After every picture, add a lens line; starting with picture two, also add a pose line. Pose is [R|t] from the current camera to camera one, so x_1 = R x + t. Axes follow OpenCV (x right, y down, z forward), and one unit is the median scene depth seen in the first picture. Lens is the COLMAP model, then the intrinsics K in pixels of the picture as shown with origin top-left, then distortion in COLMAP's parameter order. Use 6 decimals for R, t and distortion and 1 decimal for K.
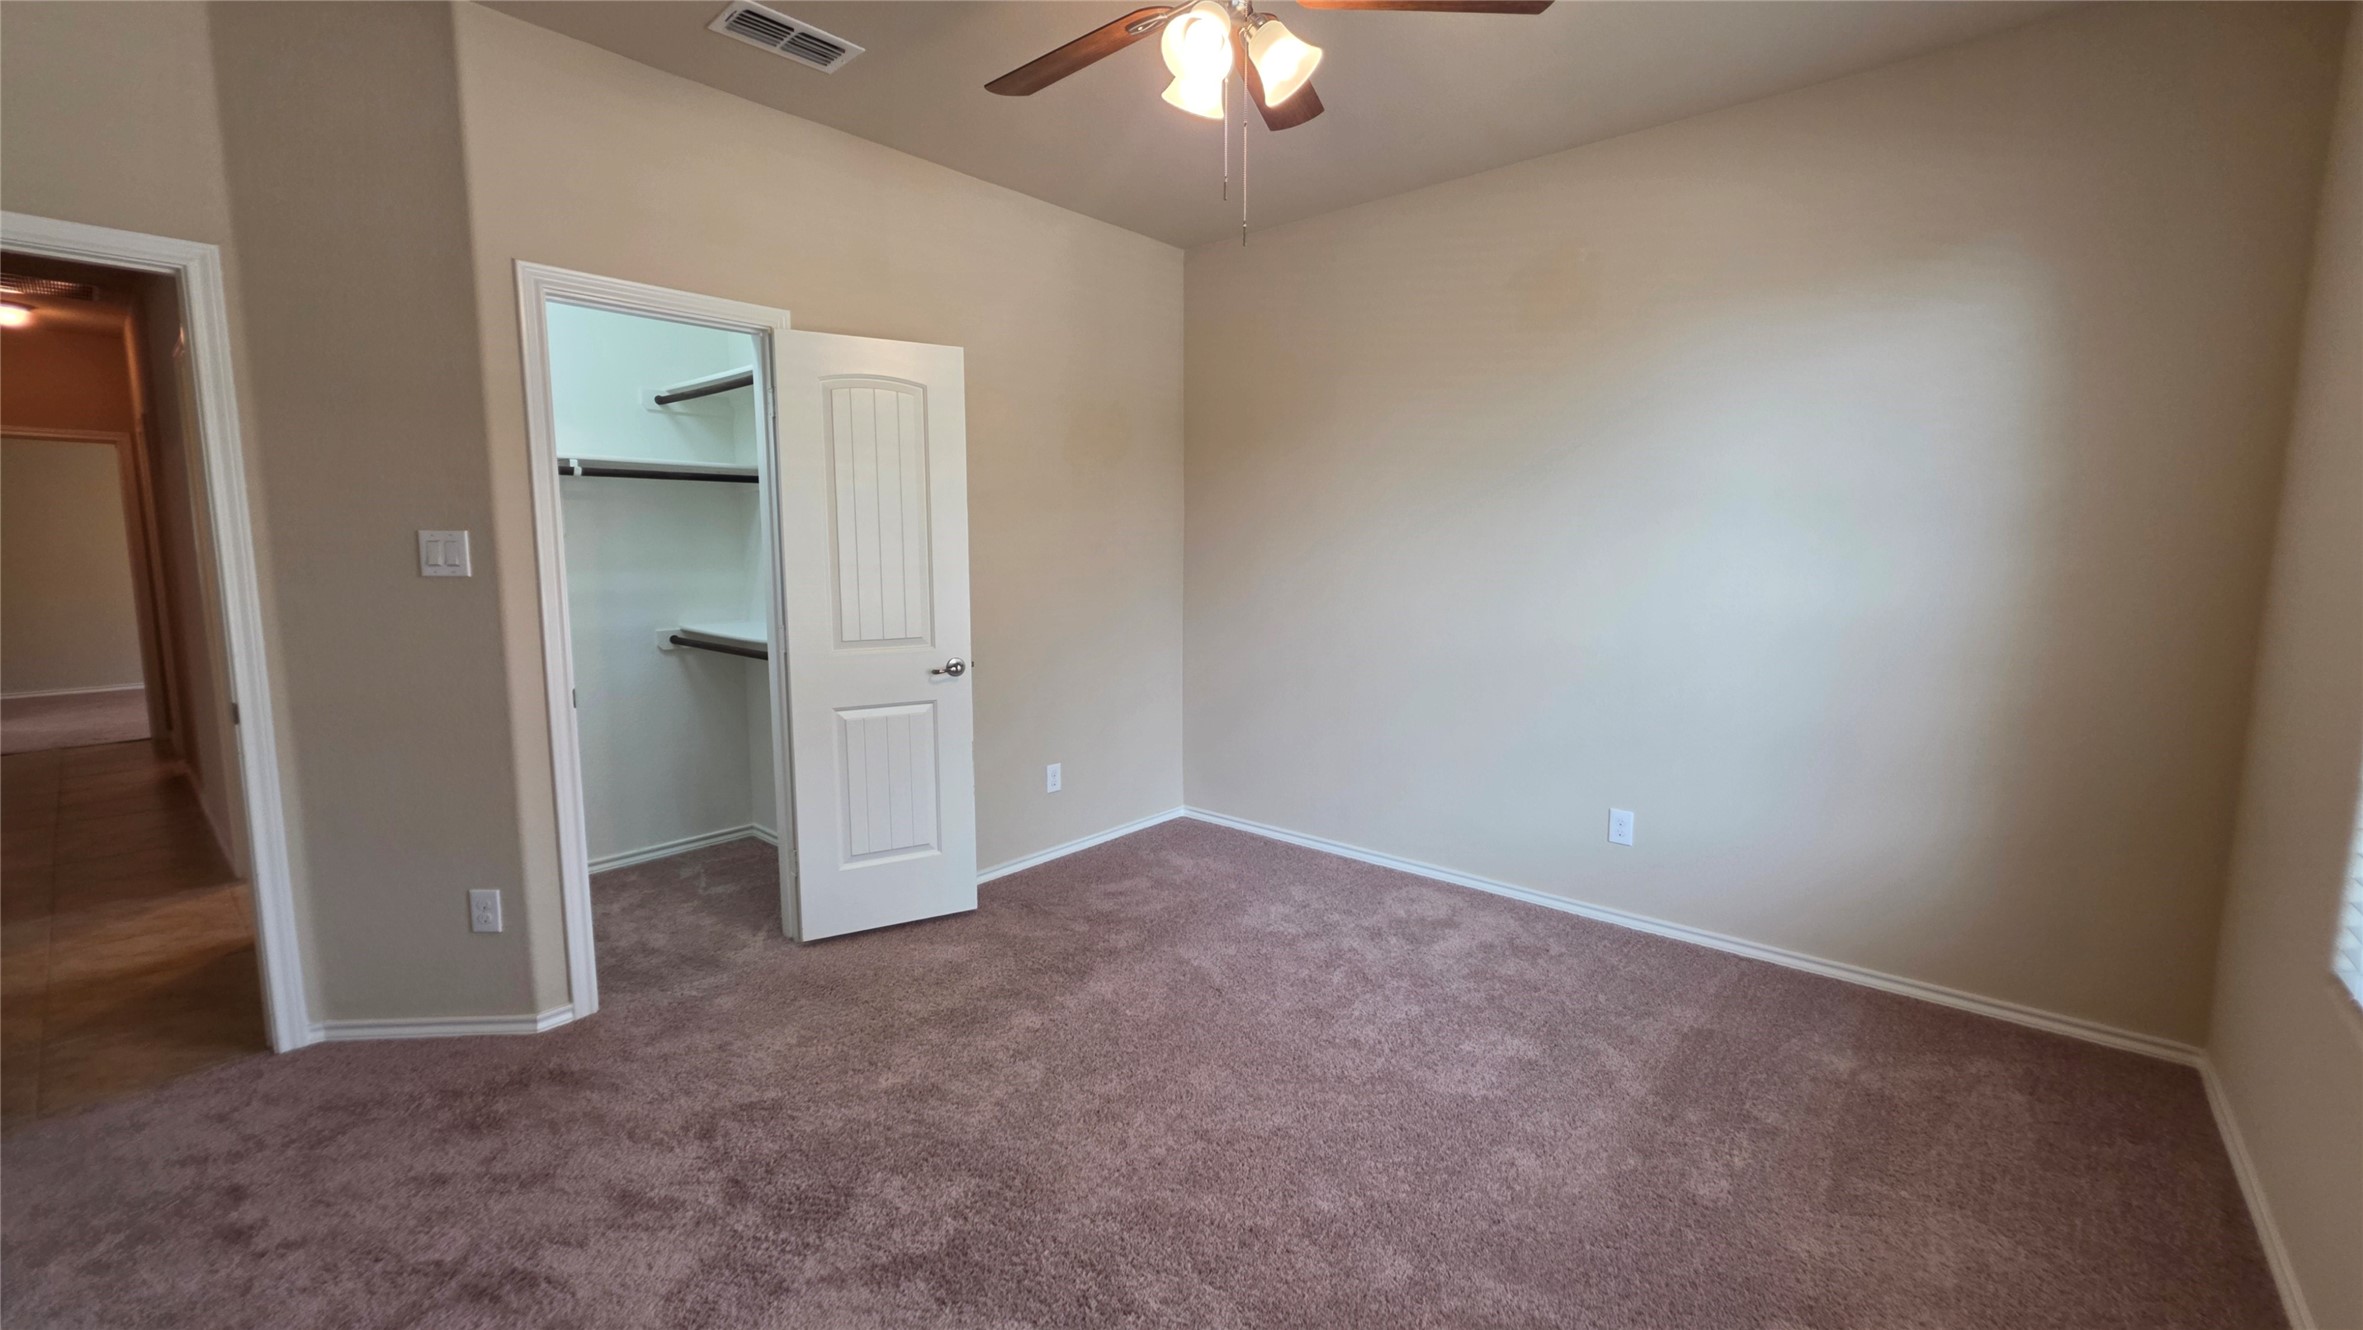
lens RADIAL K [[947.3, 0, 1180.7], [0, 947.3, 651.0], [0, 0, 1]] dist [-0.000240, 0.000162]
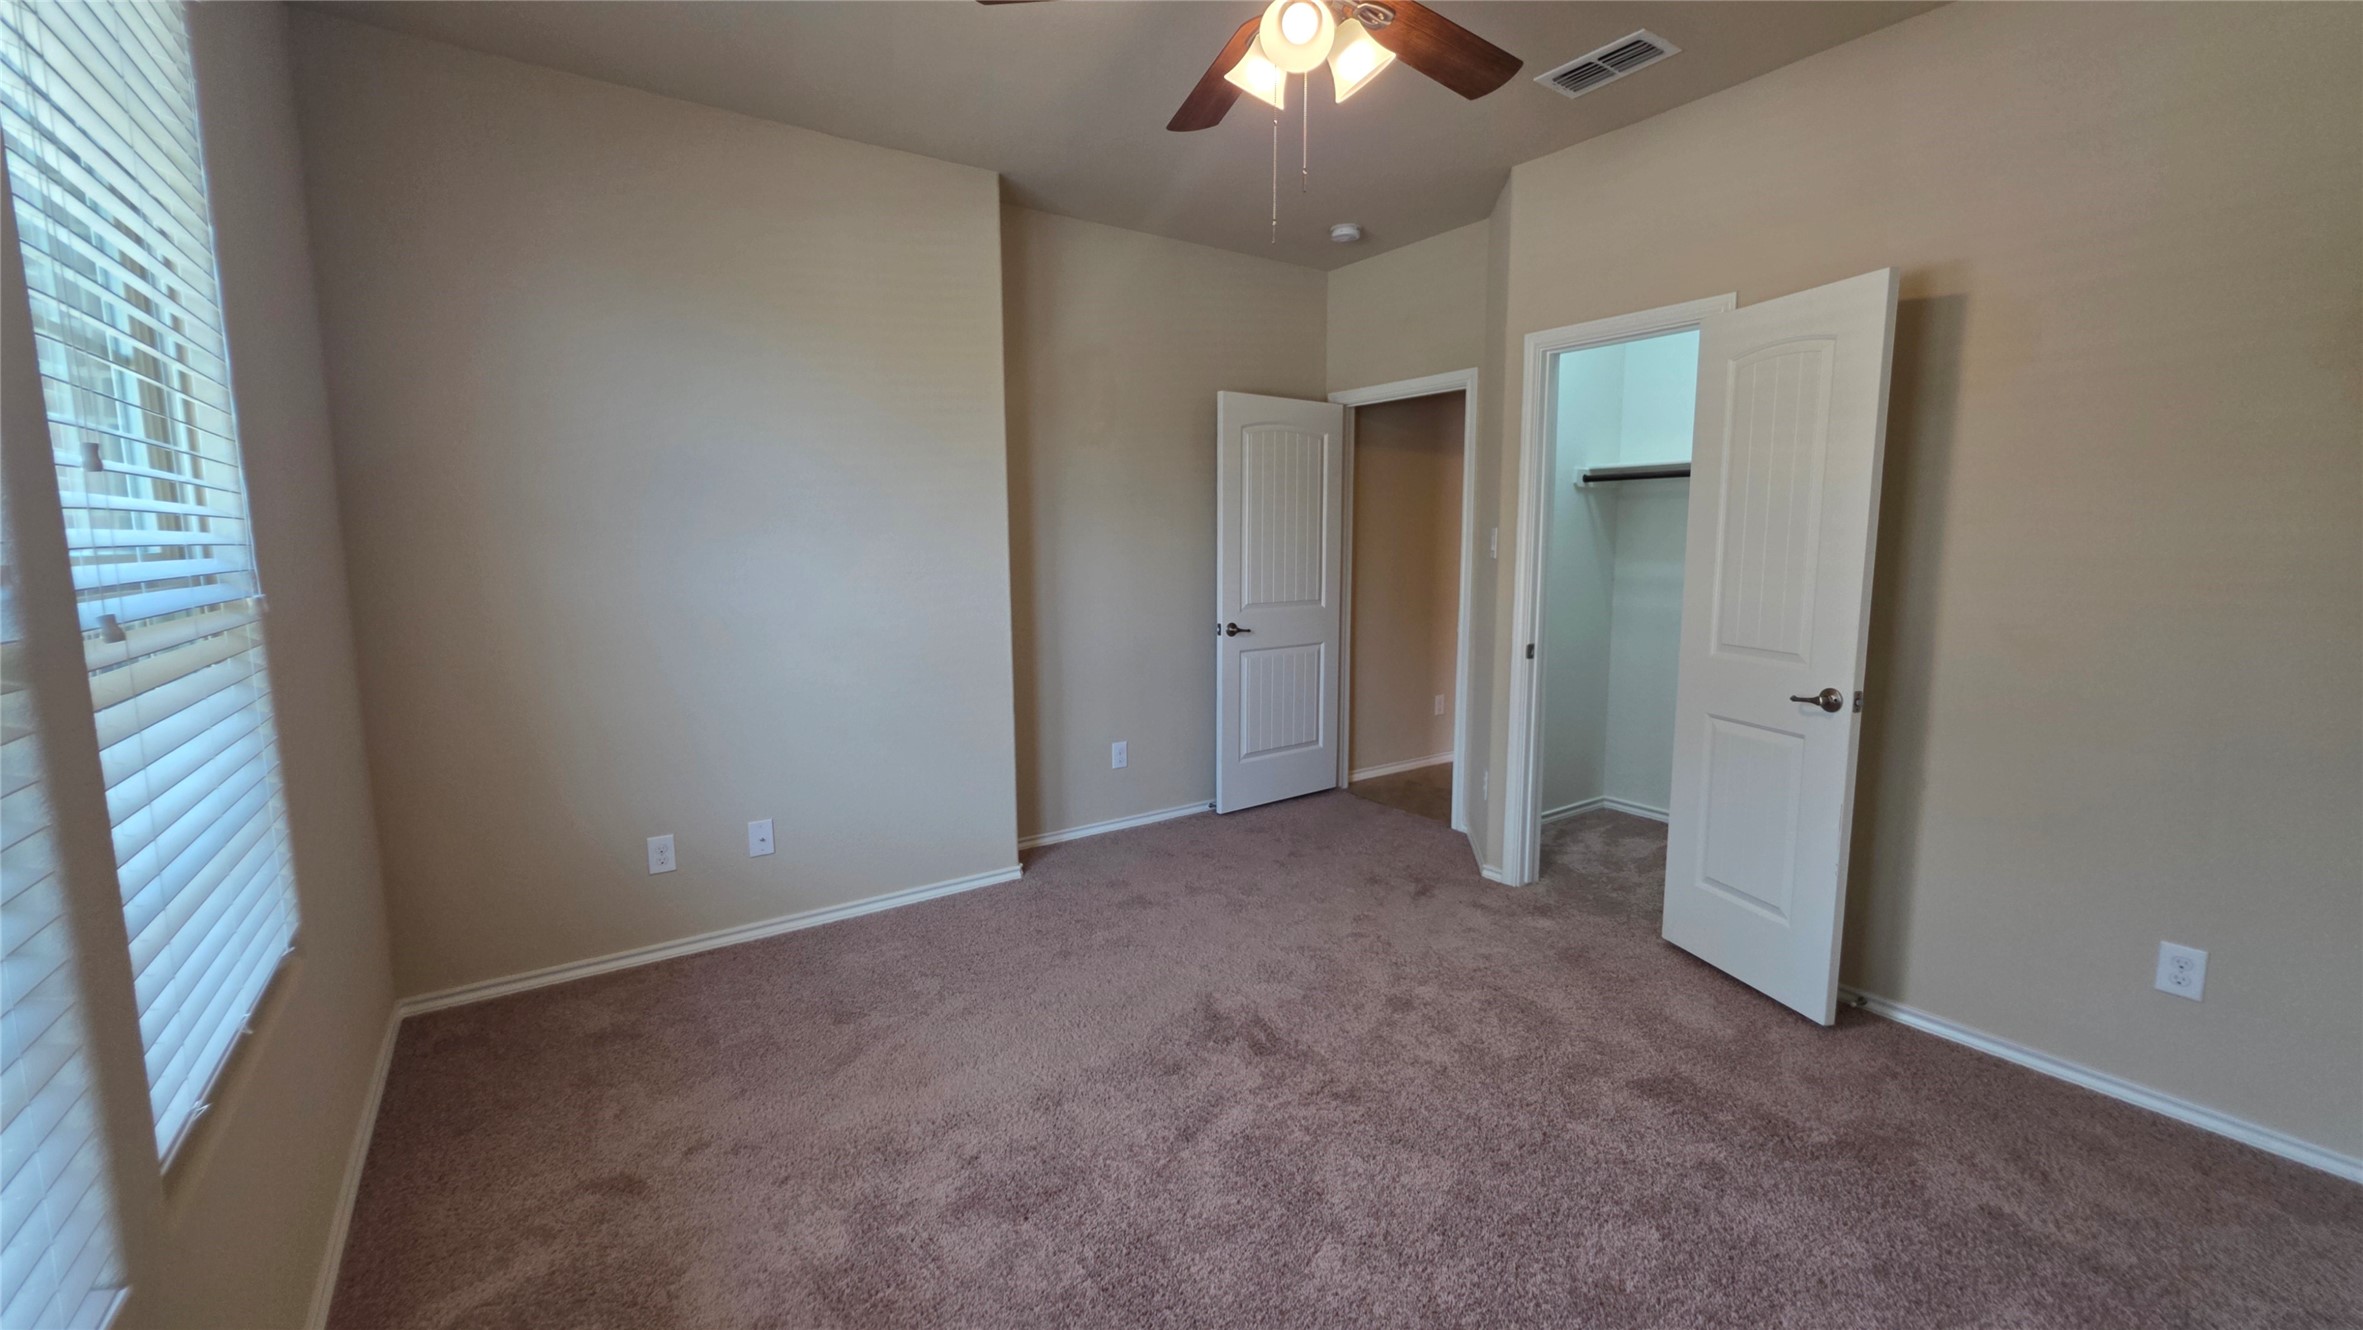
lens RADIAL K [[947.3, 0, 1180.7], [0, 947.3, 651.0], [0, 0, 1]] dist [-0.000240, 0.000162]
pose [[-0.251786, 0.117488, -0.960625, 0.688435], [-0.108513, 0.982917, 0.148656, -0.086392], [0.961680, 0.141670, -0.234735, 0.744640]]
